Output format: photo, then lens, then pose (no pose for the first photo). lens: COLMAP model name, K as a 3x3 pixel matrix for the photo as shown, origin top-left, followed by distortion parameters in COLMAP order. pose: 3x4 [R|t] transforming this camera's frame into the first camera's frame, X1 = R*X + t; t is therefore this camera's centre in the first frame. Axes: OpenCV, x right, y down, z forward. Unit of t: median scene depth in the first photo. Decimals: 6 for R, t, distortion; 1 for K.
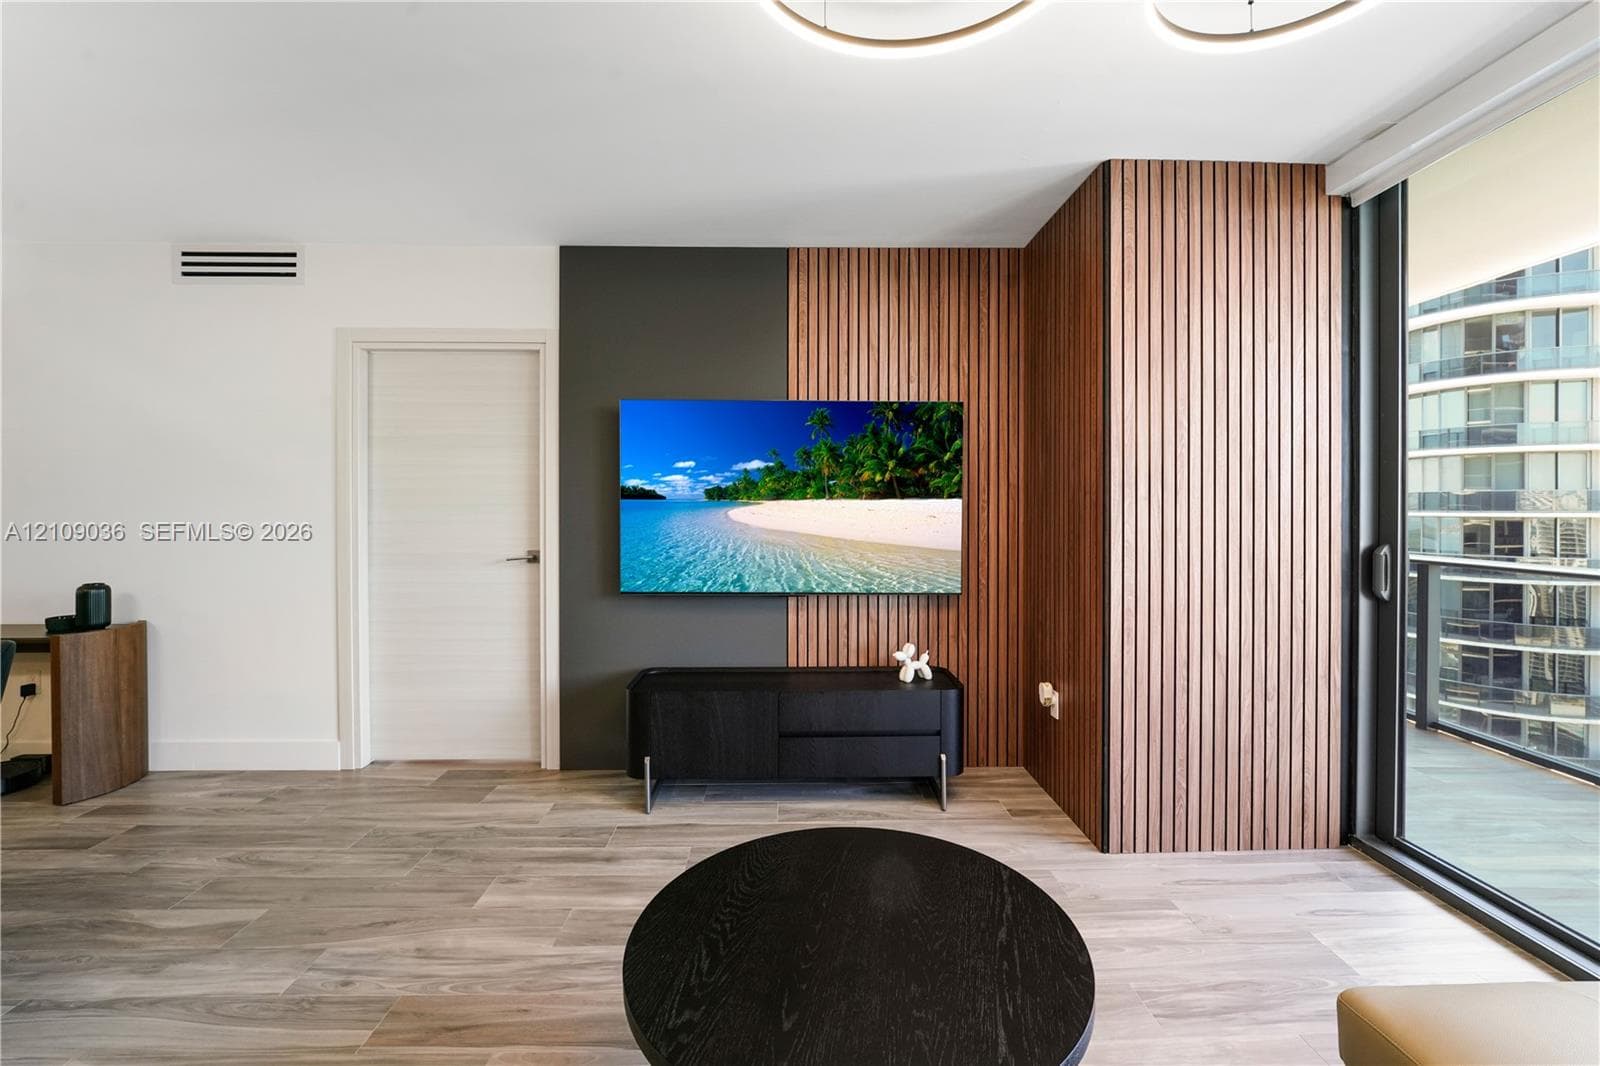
lens RADIAL K [[641.7, 0, 841.5], [0, 641.7, 510.6], [0, 0, 1]] dist [-0.002059, 0.000682]
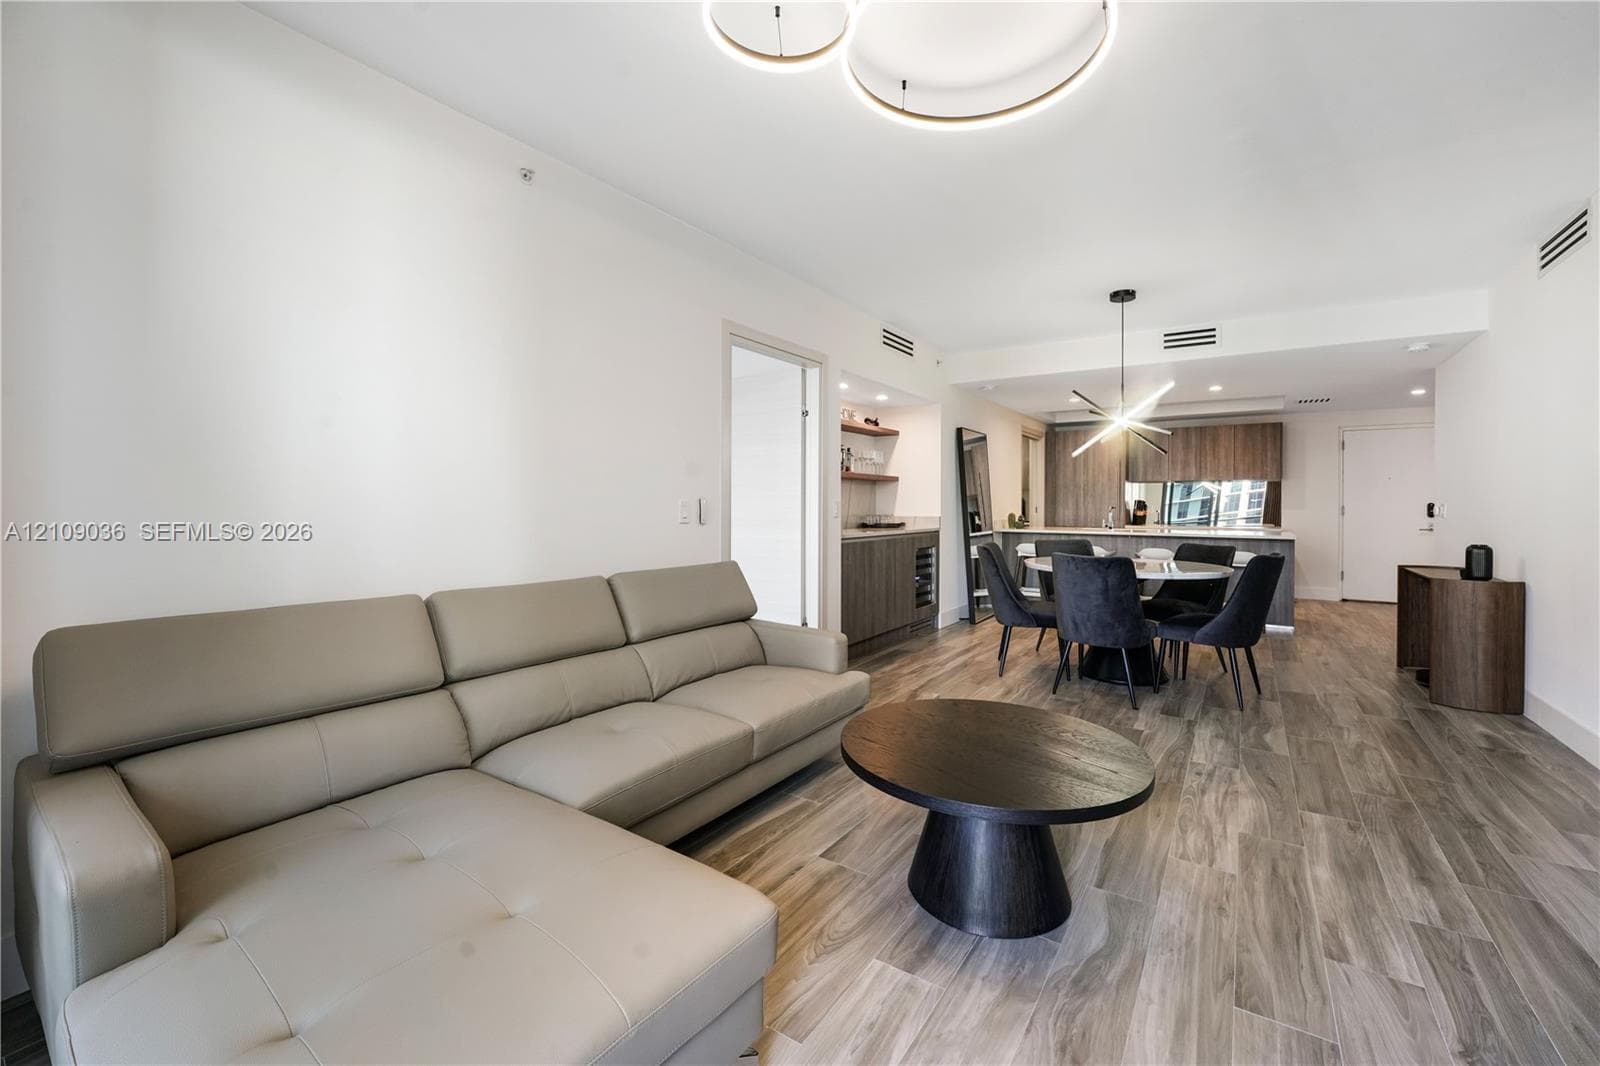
lens RADIAL K [[641.7, 0, 795.7], [0, 641.7, 523.9], [0, 0, 1]] dist [-0.002059, 0.000682]
pose [[-0.587145, 0.021190, -0.809204, 0.795919], [-0.010144, 0.999386, 0.033531, 0.054275], [0.809418, 0.027896, -0.586570, 0.807752]]
